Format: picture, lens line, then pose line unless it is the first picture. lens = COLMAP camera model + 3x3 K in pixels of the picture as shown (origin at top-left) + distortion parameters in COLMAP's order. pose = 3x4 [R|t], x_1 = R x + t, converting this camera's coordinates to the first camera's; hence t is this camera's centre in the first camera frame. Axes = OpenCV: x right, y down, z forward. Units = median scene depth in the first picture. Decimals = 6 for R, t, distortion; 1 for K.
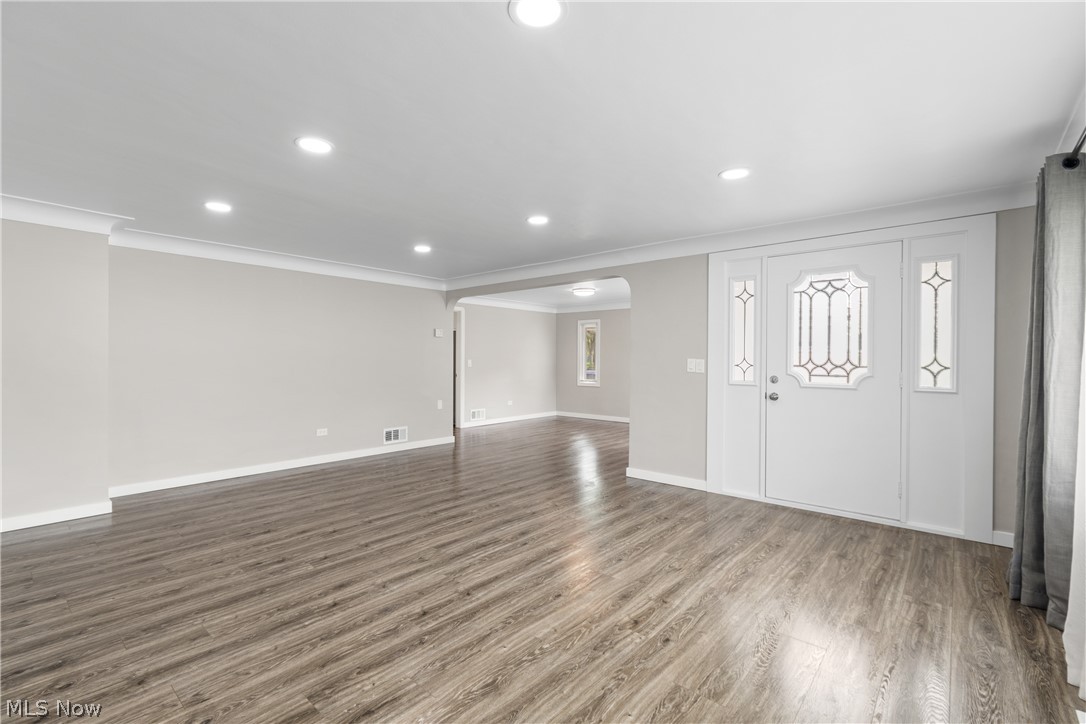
lens RADIAL K [[484.5, 0, 543.0], [0, 484.5, 362.0], [0, 0, 1]] dist [-0.001228, -0.000826]
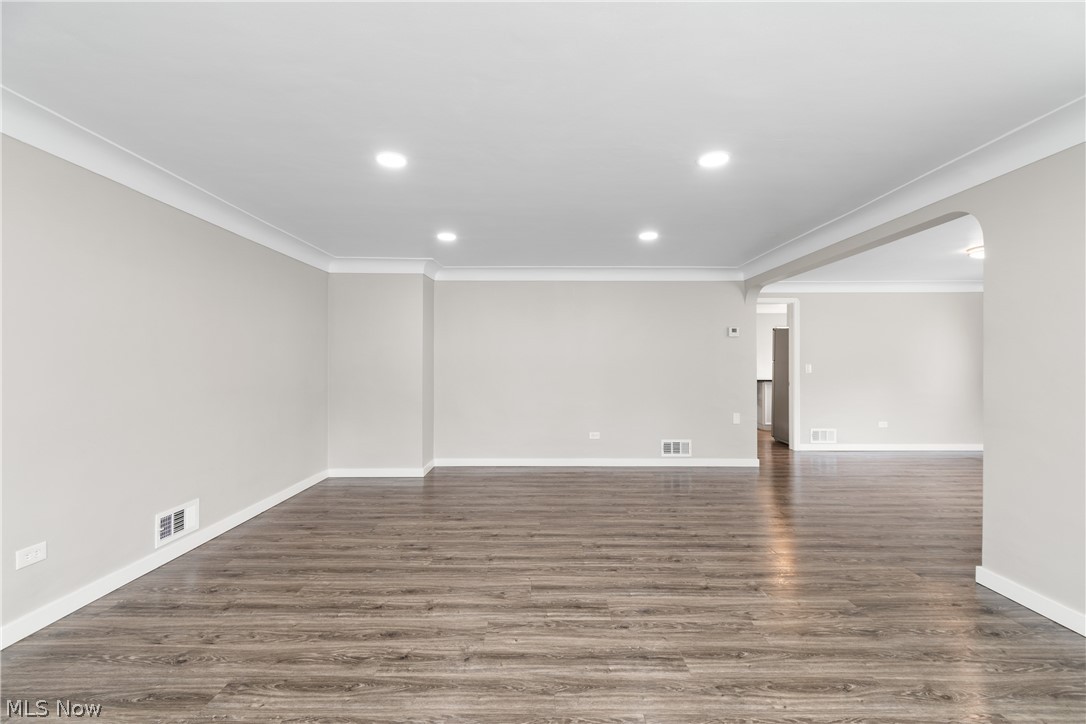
lens RADIAL K [[473.8, 0, 537.9], [0, 473.8, 375.3], [0, 0, 1]] dist [-0.002164, -0.000698]
pose [[0.648033, 0.015341, -0.761458, 0.374939], [-0.002138, 0.999830, 0.018324, -0.000921], [0.761609, -0.010246, 0.647955, 0.438239]]
